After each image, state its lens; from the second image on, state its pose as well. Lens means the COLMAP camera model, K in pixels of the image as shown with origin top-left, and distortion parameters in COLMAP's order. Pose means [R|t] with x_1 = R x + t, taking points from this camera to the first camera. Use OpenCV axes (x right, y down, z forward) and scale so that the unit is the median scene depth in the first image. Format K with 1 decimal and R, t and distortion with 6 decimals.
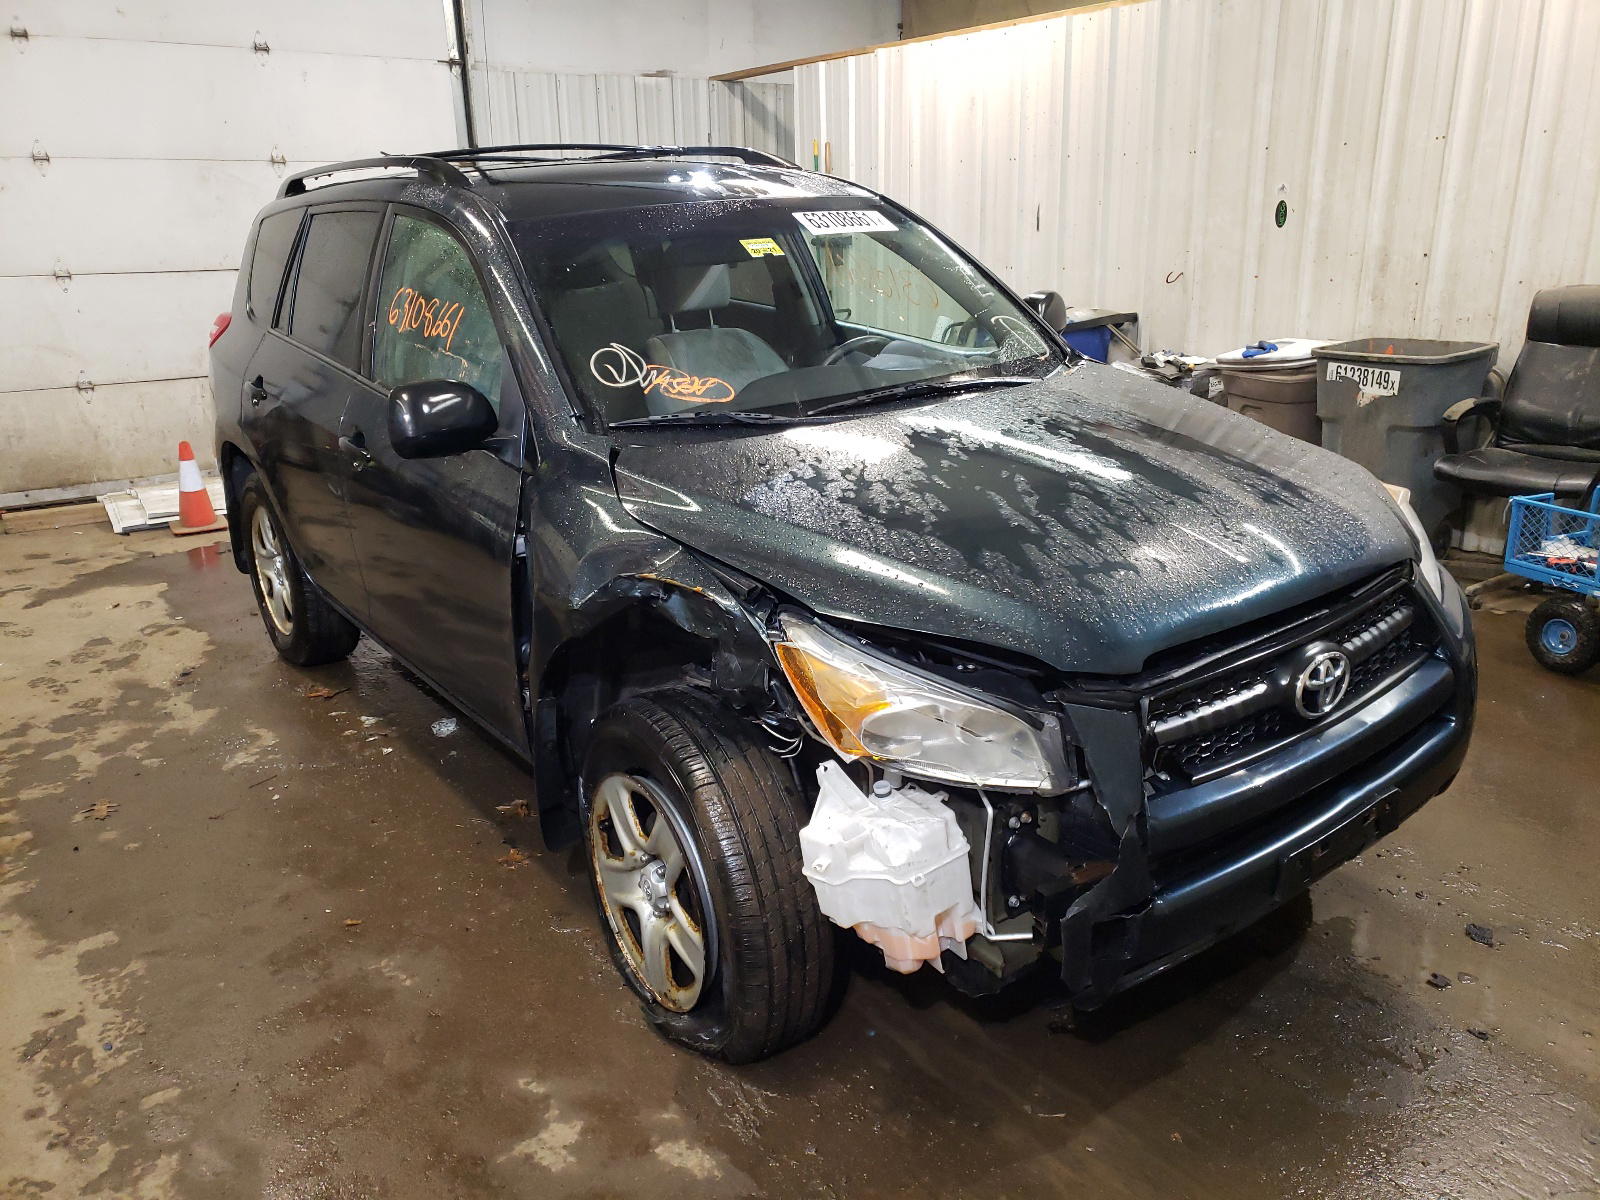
lens RADIAL K [[1213.4, 0, 802.8], [0, 1213.4, 607.3], [0, 0, 1]] dist [0.034442, -0.021473]
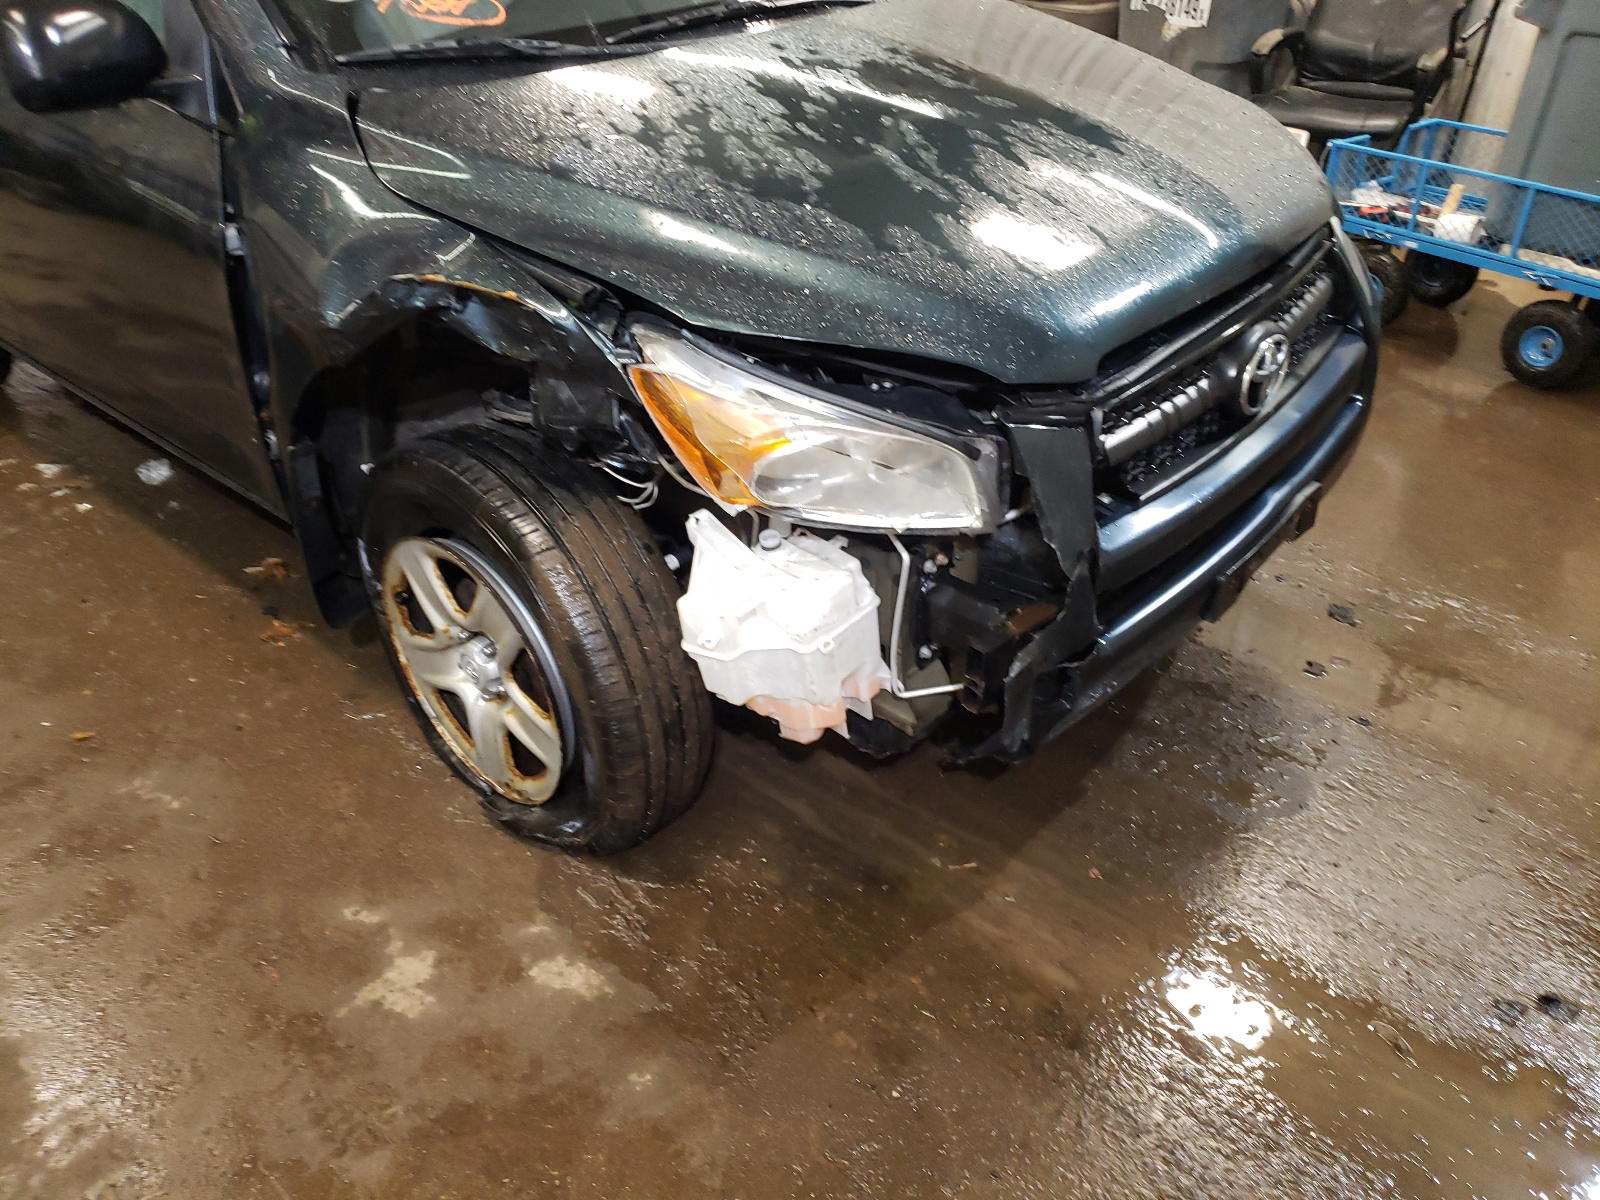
lens RADIAL K [[1213.4, 0, 802.8], [0, 1213.4, 607.3], [0, 0, 1]] dist [0.034442, -0.021473]
pose [[0.976005, -0.097992, 0.194451, -0.069797], [0.044480, 0.963908, 0.262493, -0.017217], [-0.213155, -0.247545, 0.945138, 0.199159]]
